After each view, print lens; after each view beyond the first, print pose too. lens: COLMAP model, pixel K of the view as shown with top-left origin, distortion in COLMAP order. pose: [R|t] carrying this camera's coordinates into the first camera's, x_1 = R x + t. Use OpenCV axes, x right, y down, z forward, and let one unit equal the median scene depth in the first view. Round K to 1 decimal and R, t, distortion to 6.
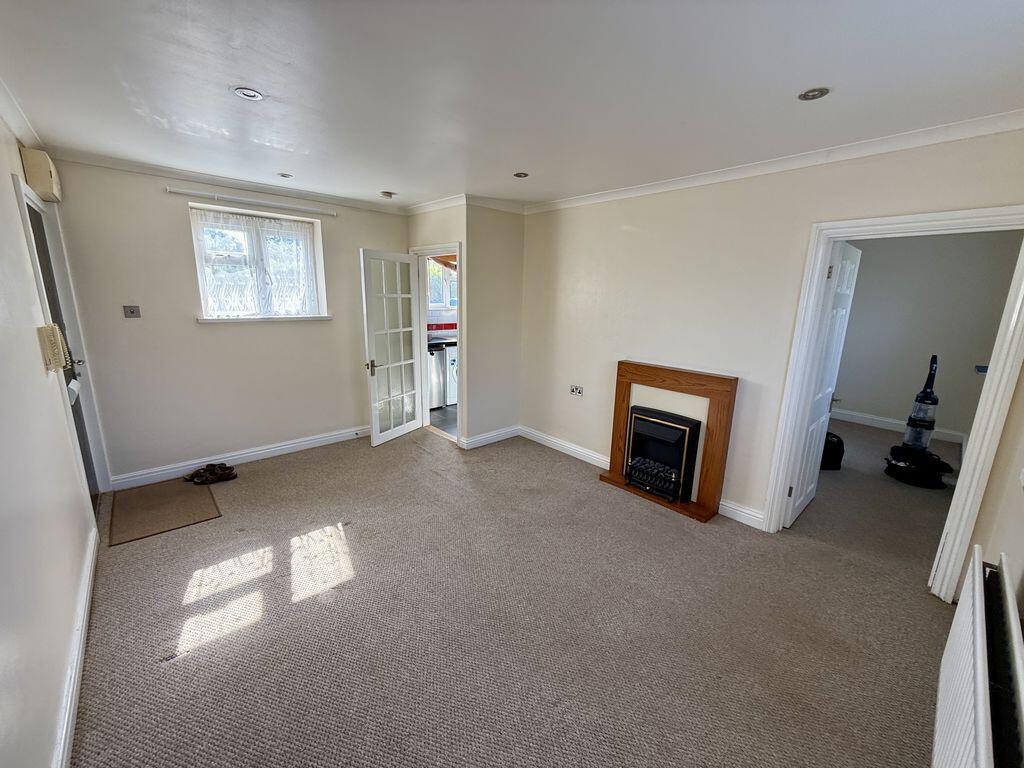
lens RADIAL K [[408.9, 0, 513.7], [0, 408.9, 385.2], [0, 0, 1]] dist [-0.002732, -0.000361]
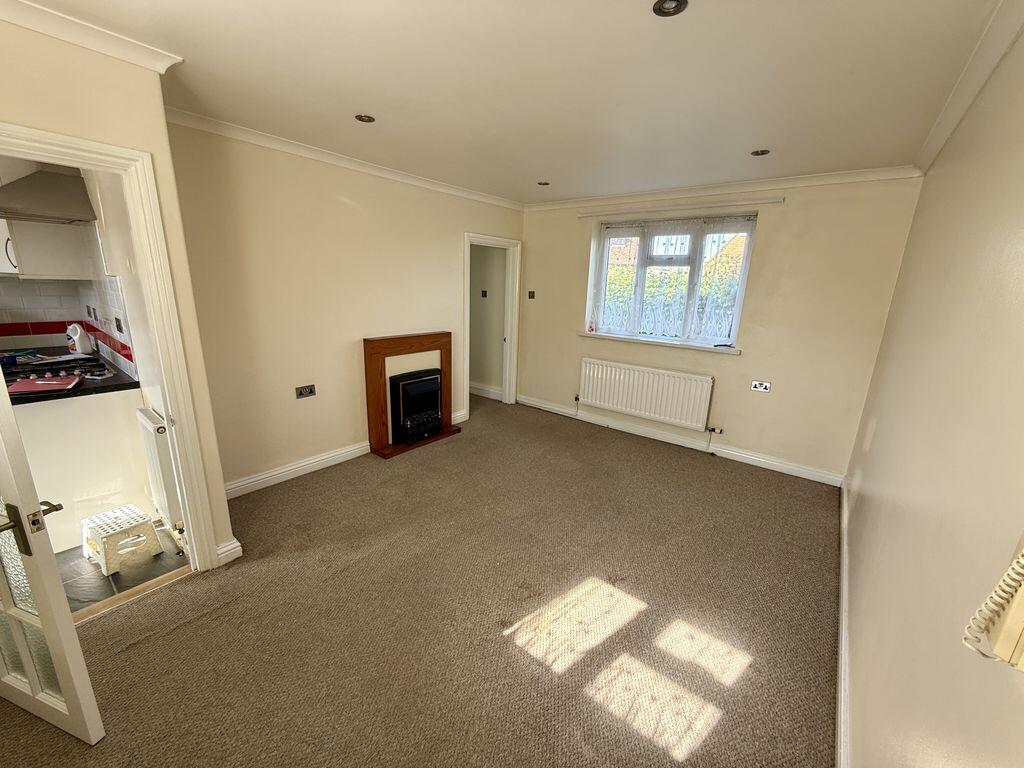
lens RADIAL K [[408.9, 0, 515.5], [0, 408.9, 383.6], [0, 0, 1]] dist [-0.002732, -0.000361]
pose [[-0.167165, -0.270570, 0.948076, -0.954518], [0.176048, 0.937961, 0.298724, -0.240015], [-0.970084, 0.216843, -0.109161, 0.971766]]
